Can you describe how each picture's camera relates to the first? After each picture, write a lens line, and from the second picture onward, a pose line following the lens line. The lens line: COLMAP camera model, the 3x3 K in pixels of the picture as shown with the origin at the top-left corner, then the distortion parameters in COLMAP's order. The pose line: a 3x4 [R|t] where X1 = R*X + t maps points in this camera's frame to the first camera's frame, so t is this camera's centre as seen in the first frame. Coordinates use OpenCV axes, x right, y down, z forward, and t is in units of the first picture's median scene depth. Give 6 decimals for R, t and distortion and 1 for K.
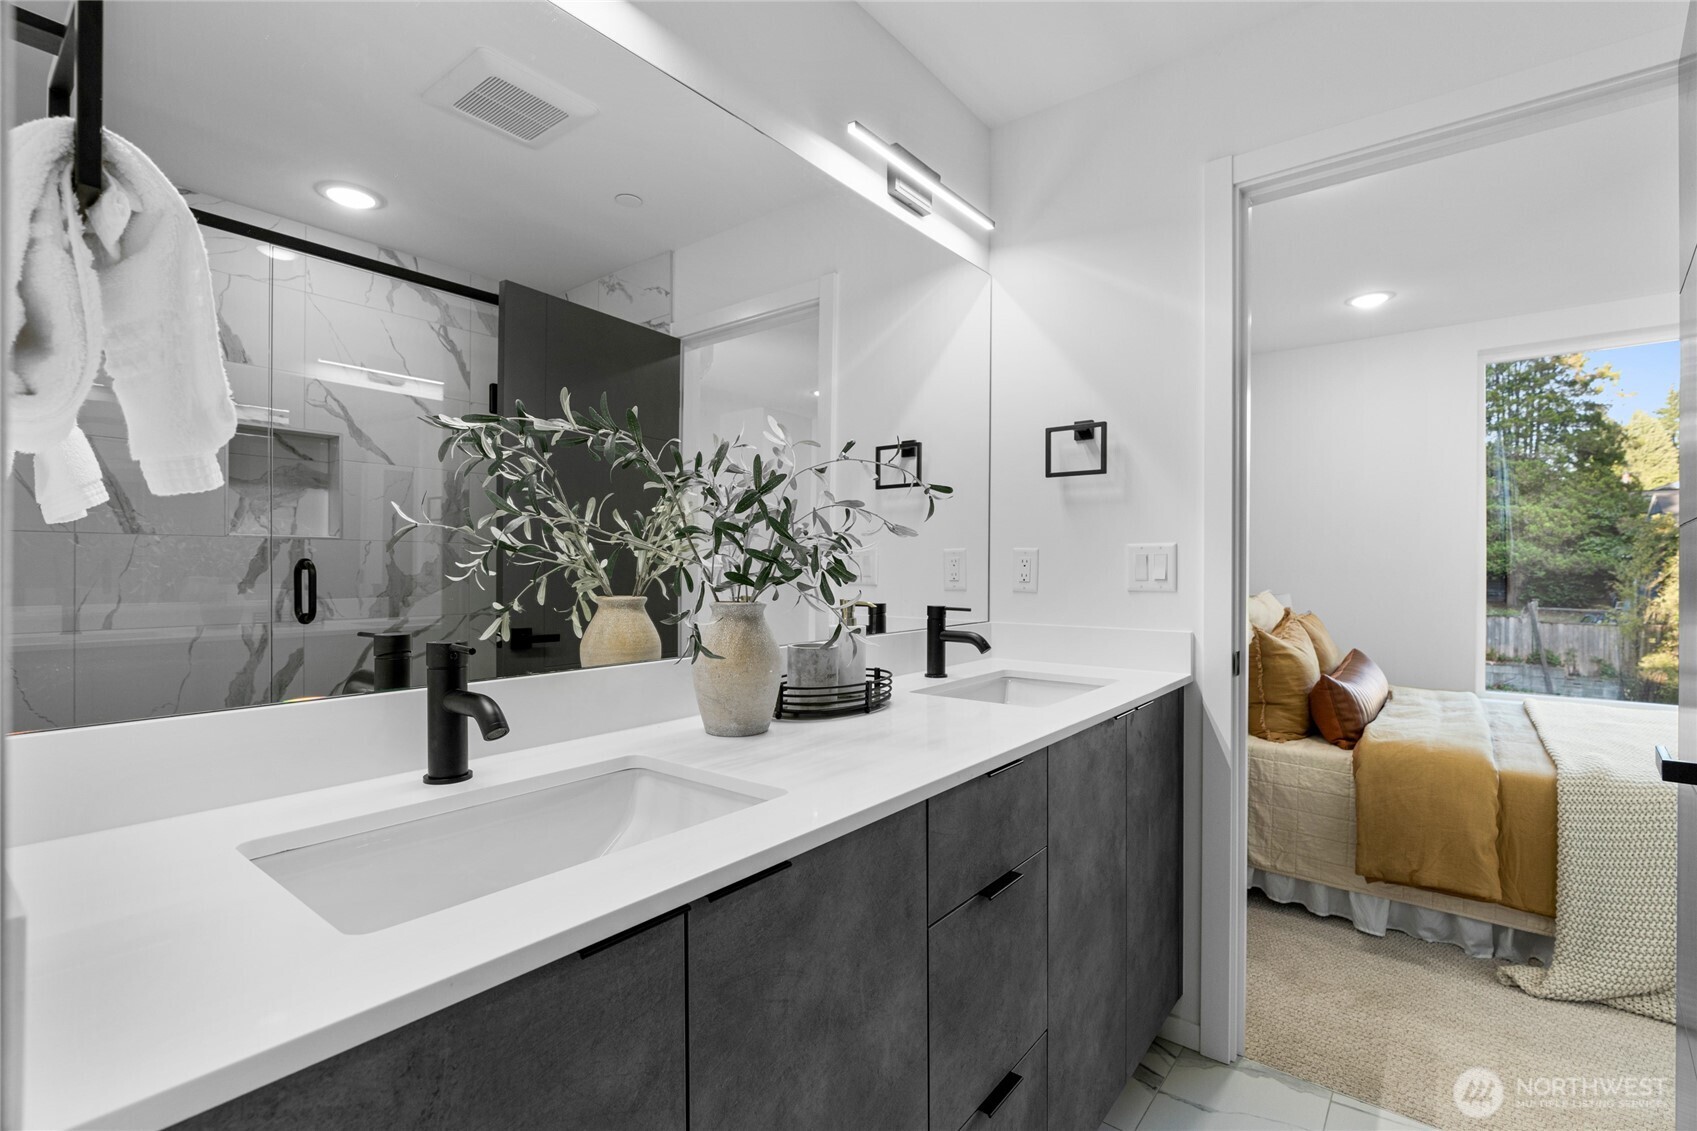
lens RADIAL K [[765.4, 0, 866.6], [0, 765.4, 566.0], [0, 0, 1]] dist [-0.001850, 0.000597]
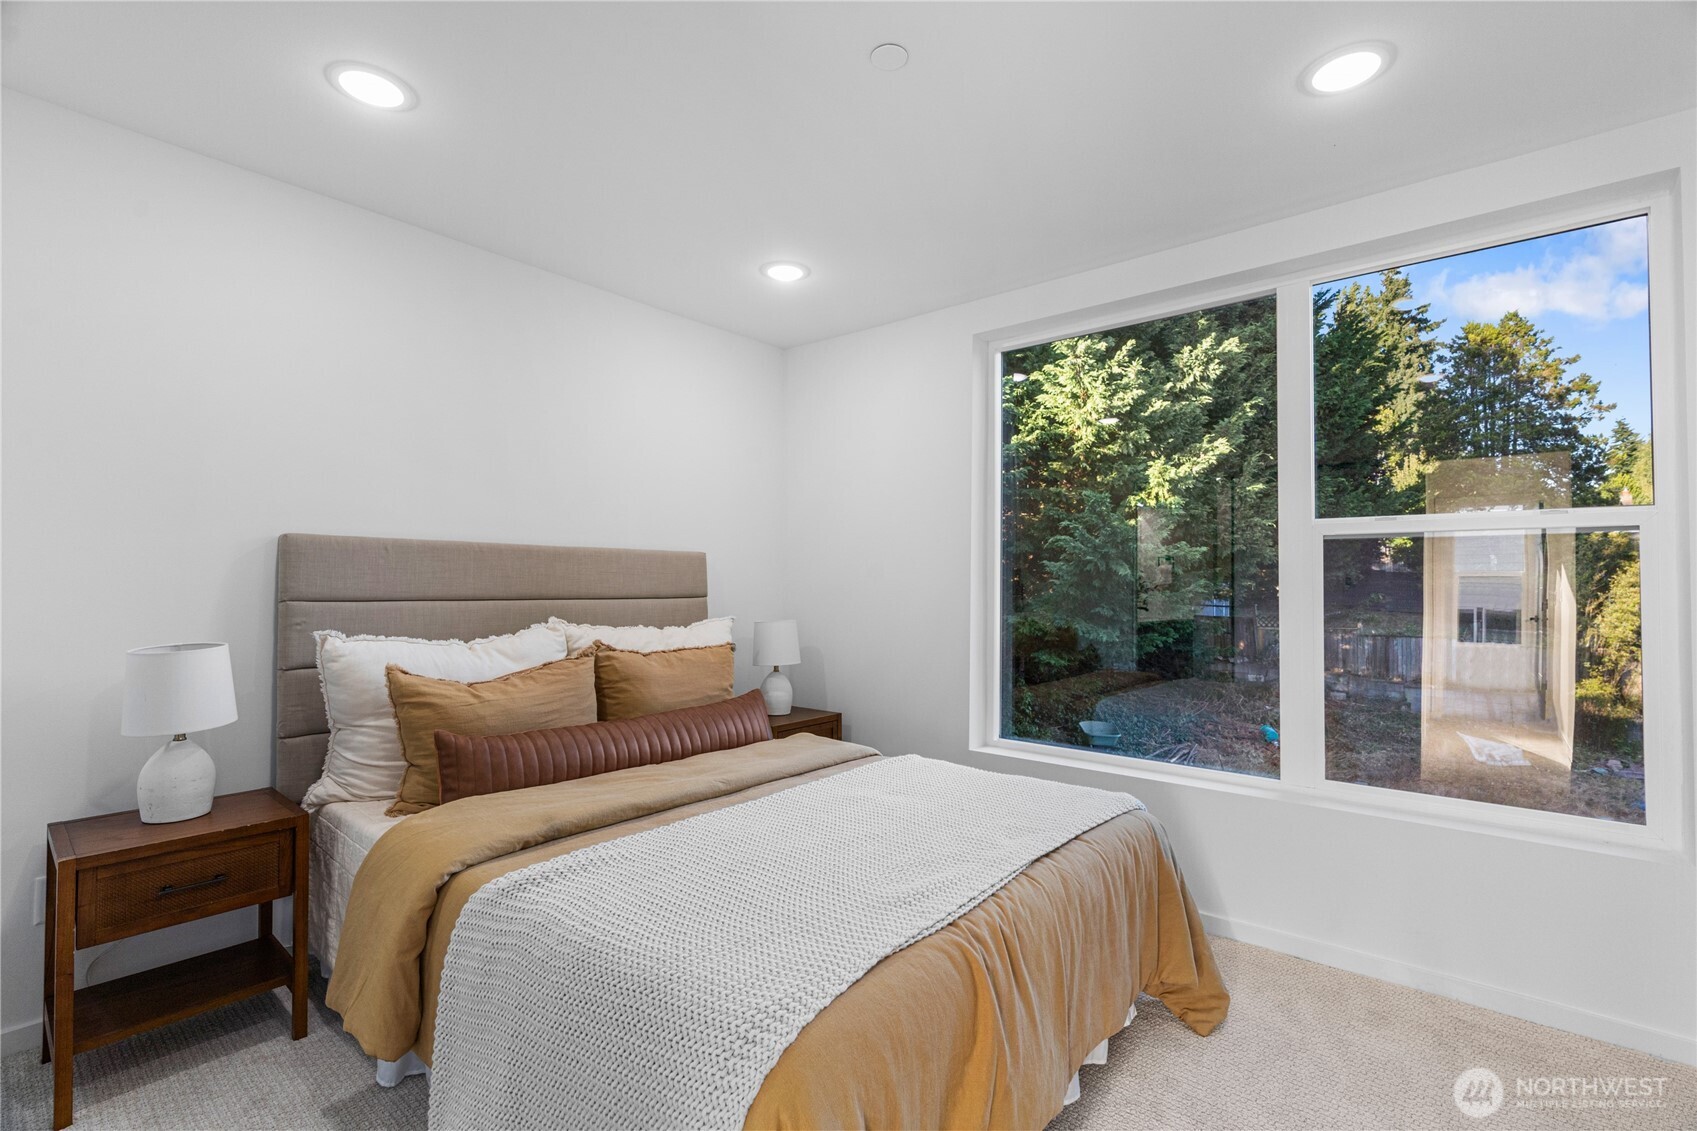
lens RADIAL K [[765.4, 0, 866.6], [0, 765.4, 566.0], [0, 0, 1]] dist [-0.001850, 0.000597]
pose [[0.999808, 0.001341, -0.019549, 1.021456], [-0.001779, 0.999747, -0.022404, -0.005027], [0.019514, 0.022434, 0.999558, 0.237012]]
